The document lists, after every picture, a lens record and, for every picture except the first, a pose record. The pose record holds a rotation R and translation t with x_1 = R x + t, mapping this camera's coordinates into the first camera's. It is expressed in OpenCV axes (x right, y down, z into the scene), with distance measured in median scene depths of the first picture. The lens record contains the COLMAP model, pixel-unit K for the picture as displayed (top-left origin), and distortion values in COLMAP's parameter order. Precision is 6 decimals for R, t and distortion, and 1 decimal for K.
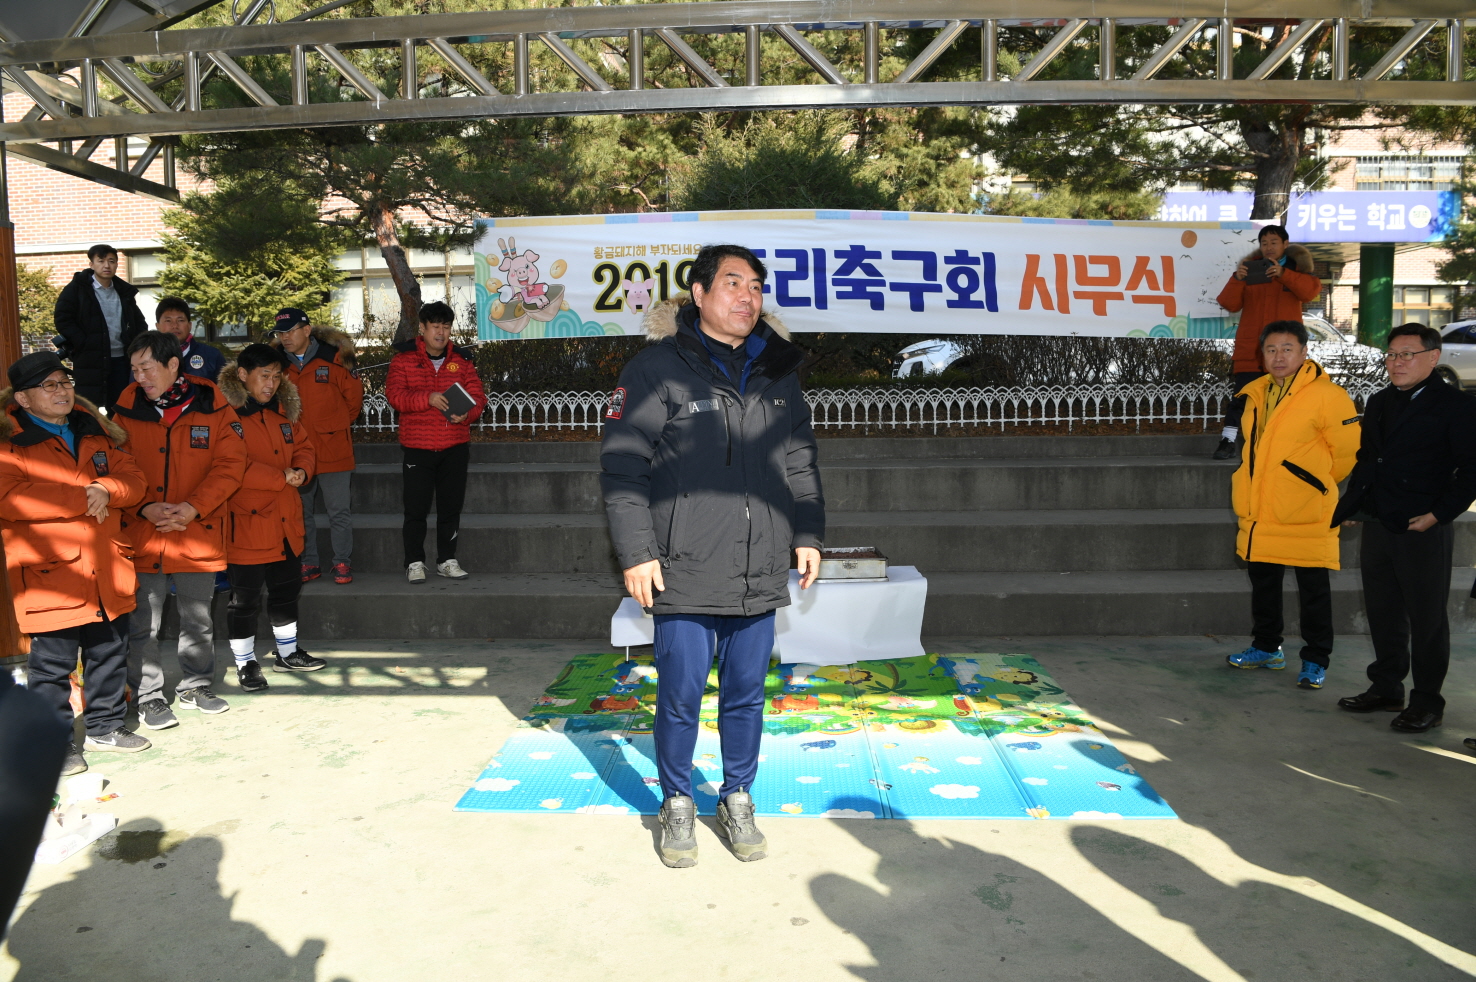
lens RADIAL K [[1016.1, 0, 737.3], [0, 1016.1, 489.8], [0, 0, 1]] dist [-0.076623, 0.015163]
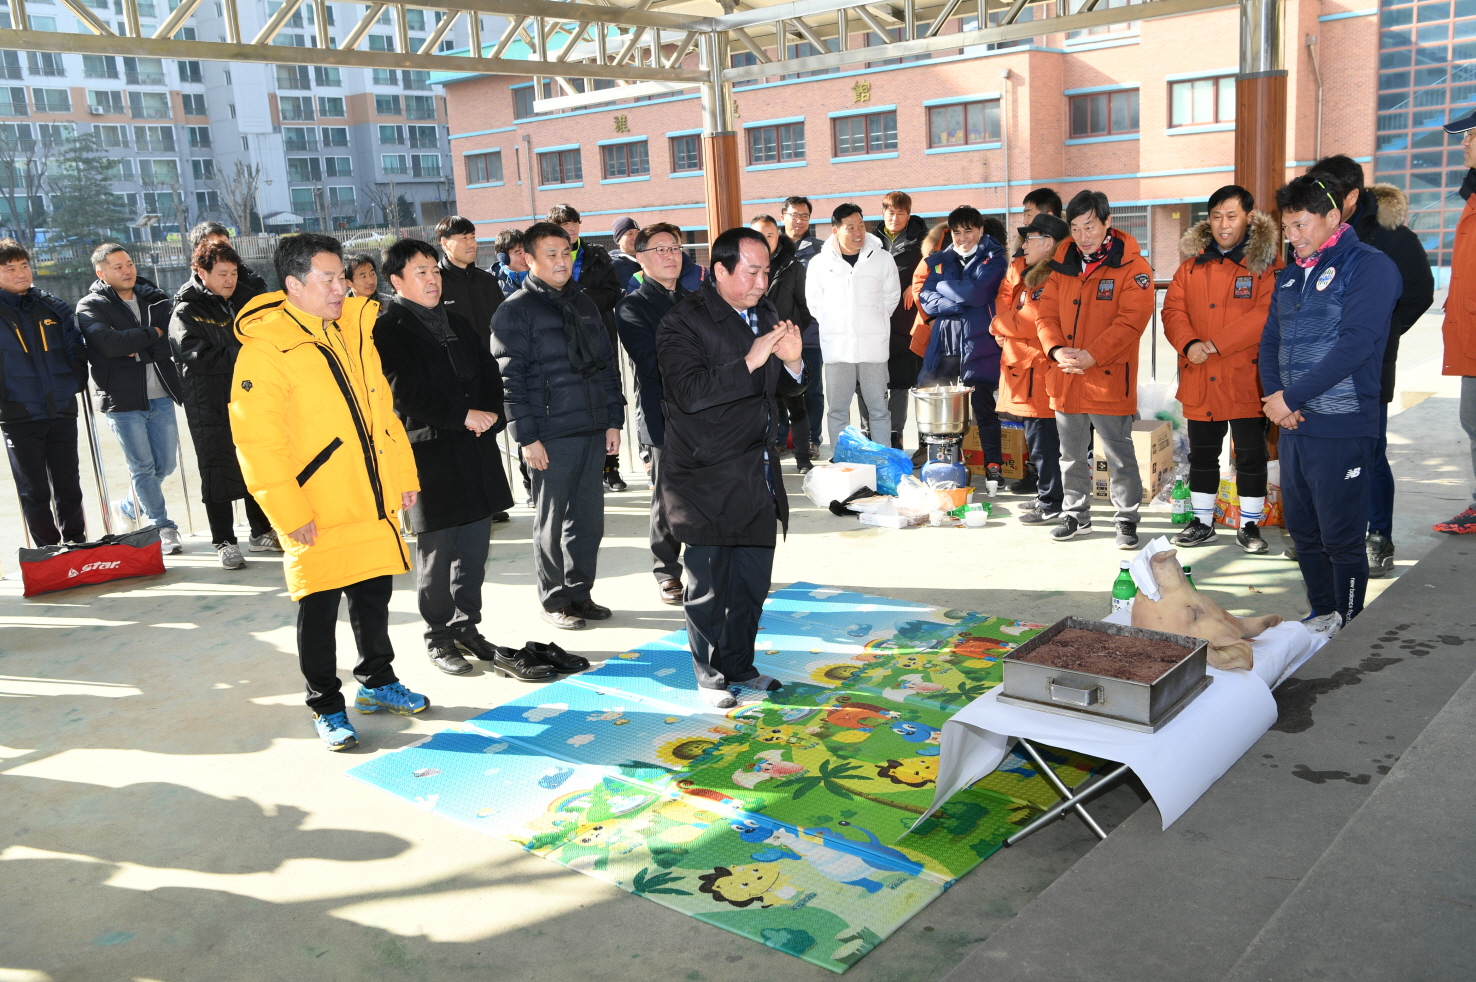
lens RADIAL K [[1315.3, 0, 738.9], [0, 1315.3, 490.1], [0, 0, 1]] dist [-0.029964, 0.060660]
pose [[-0.618646, 0.208348, -0.757541, 0.505875], [-0.012838, 0.961388, 0.274897, -0.135701], [0.785565, 0.179790, -0.592084, 0.913599]]
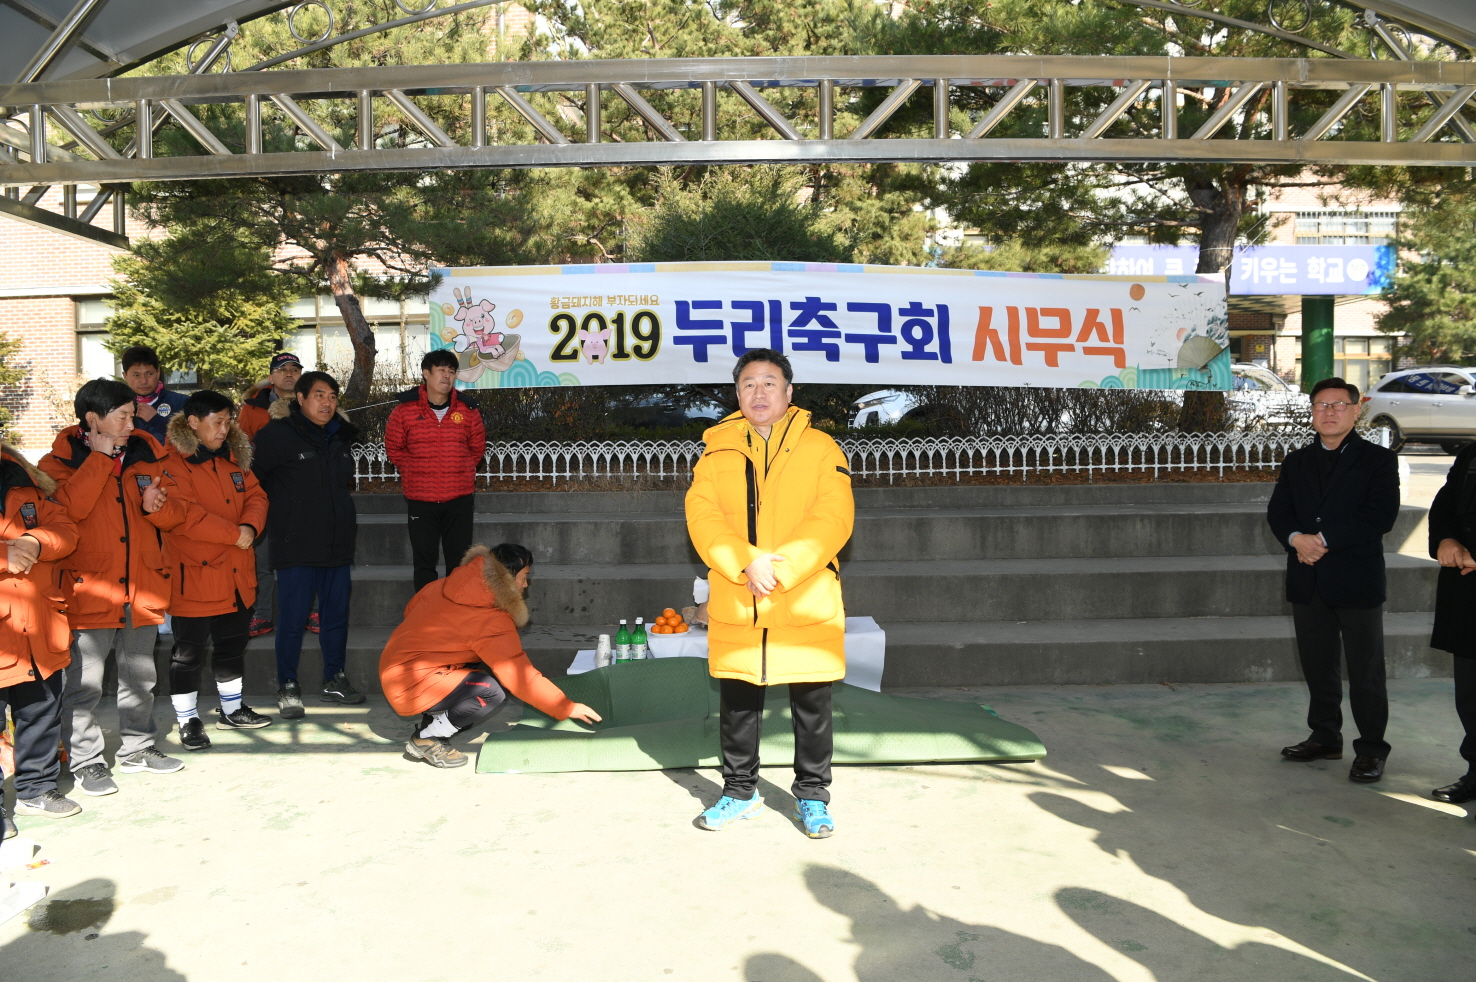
lens RADIAL K [[1016.1, 0, 737.3], [0, 1016.1, 489.8], [0, 0, 1]] dist [-0.076623, 0.015163]
pose [[0.999102, -0.001303, 0.042359, 0.000317], [0.003304, 0.998880, -0.047210, -0.002239], [-0.042250, 0.047307, 0.997986, 0.003113]]
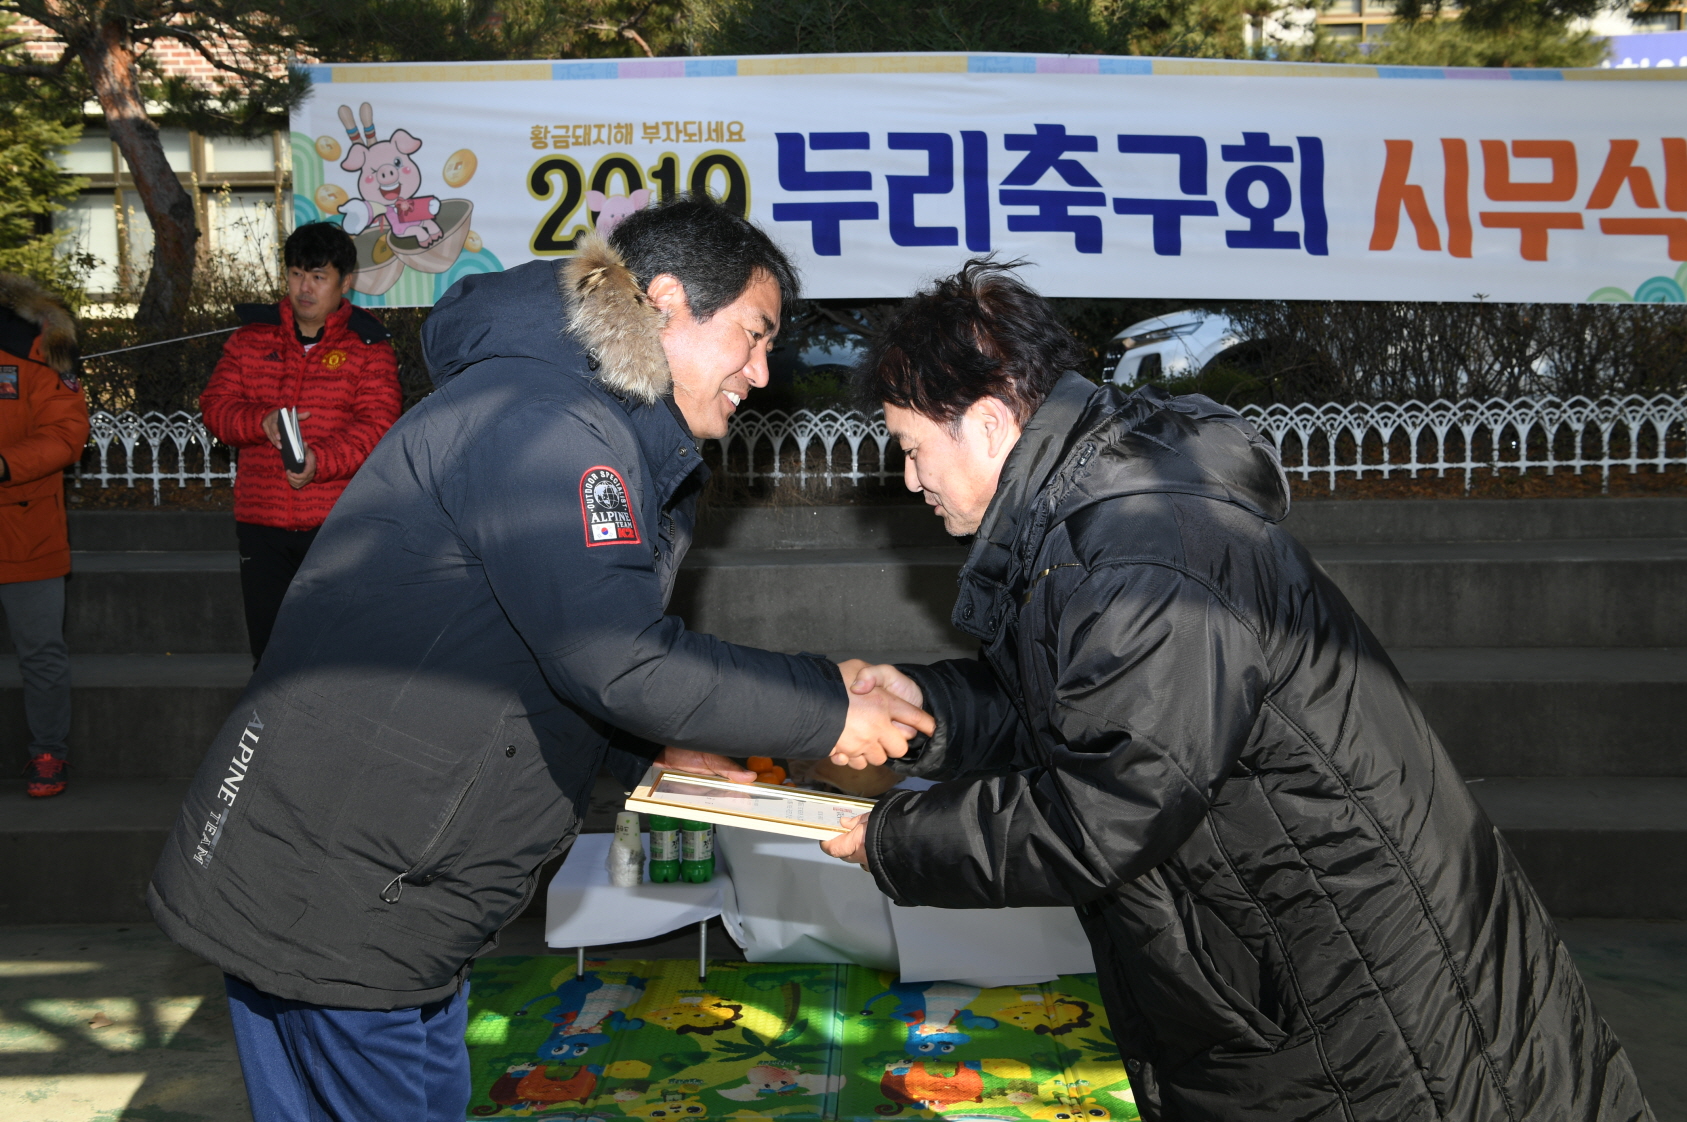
lens RADIAL K [[1759.9, 0, 839.8], [0, 1759.9, 556.6], [0, 0, 1]] dist [0.021492, 0.106230]
pose [[0.999925, 0.001572, 0.012153, 0.002815], [-0.001449, 0.999947, -0.010151, -0.015127], [-0.012169, 0.010132, 0.999875, 0.113781]]
